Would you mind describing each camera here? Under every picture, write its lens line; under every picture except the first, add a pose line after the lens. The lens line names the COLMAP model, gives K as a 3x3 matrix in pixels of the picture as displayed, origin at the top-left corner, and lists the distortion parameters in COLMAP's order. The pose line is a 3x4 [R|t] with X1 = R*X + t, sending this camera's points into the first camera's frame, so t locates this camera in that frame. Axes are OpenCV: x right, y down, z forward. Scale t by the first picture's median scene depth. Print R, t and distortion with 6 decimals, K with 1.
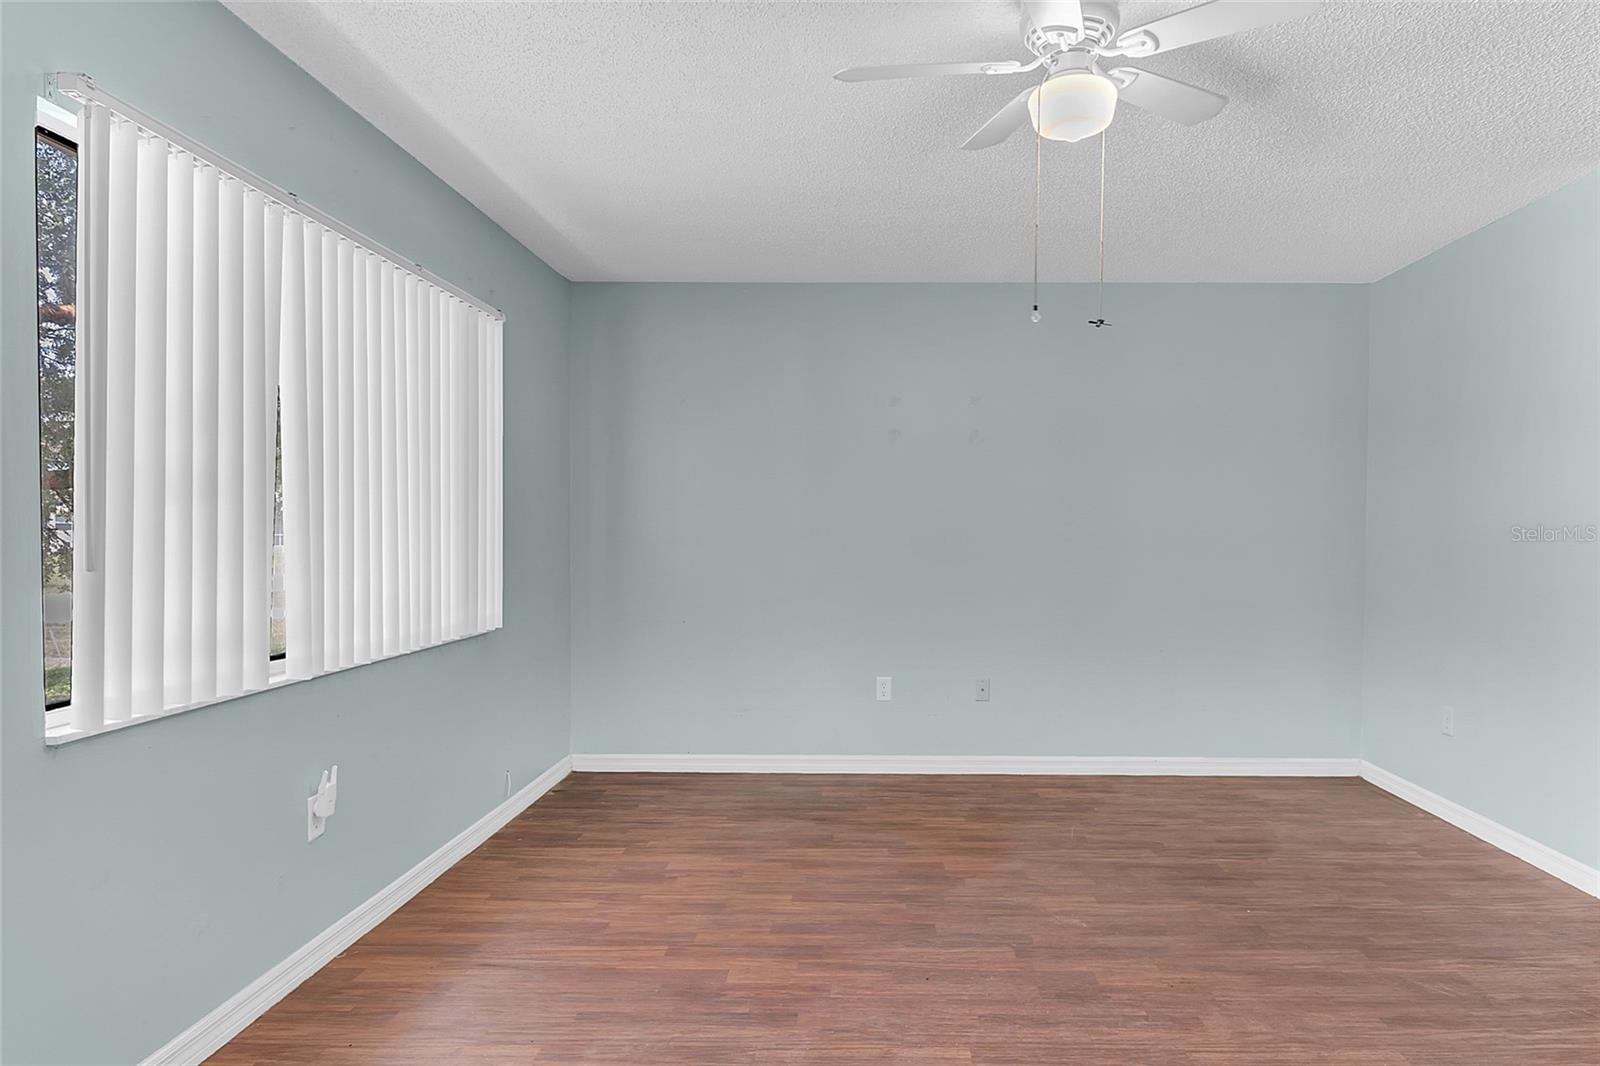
lens RADIAL K [[1002.1, 0, 869.9], [0, 1002.1, 540.9], [0, 0, 1]] dist [0.025673, -0.039488]
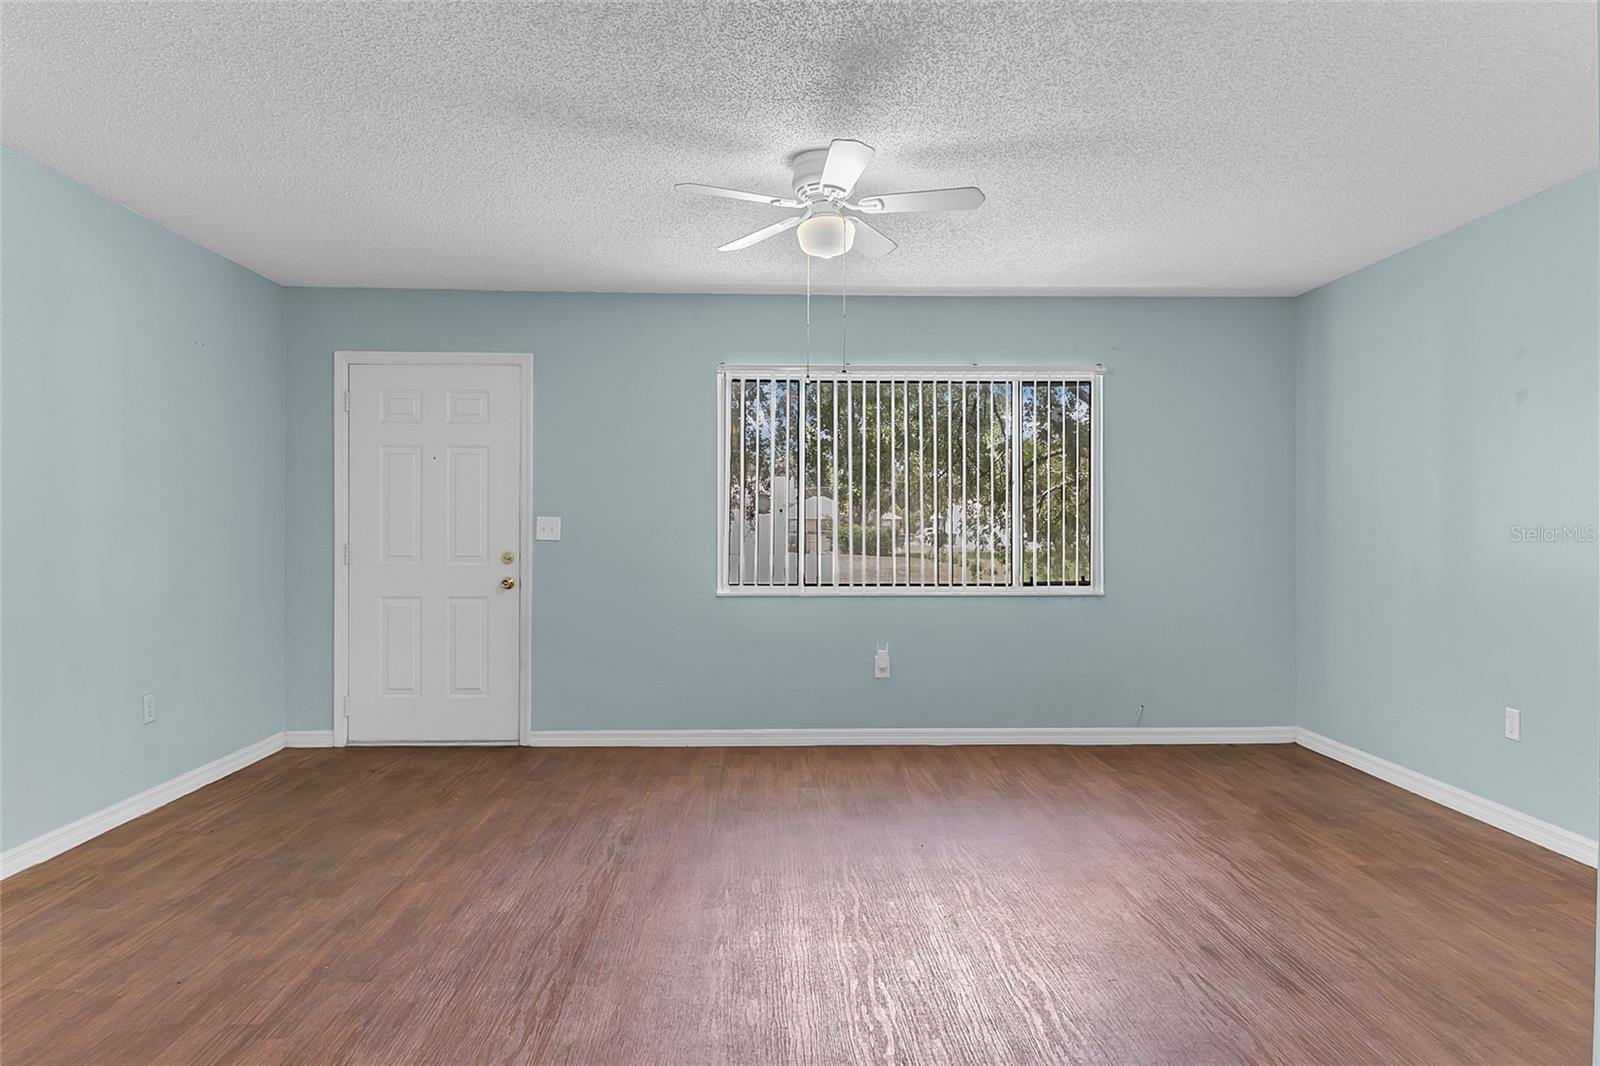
lens RADIAL K [[1002.1, 0, 869.9], [0, 1002.1, 540.9], [0, 0, 1]] dist [0.025673, -0.039488]
pose [[0.076728, 0.018419, -0.996882, 1.224621], [-0.009267, 0.999799, 0.017759, -0.008435], [0.997009, 0.007876, 0.076884, 0.710331]]
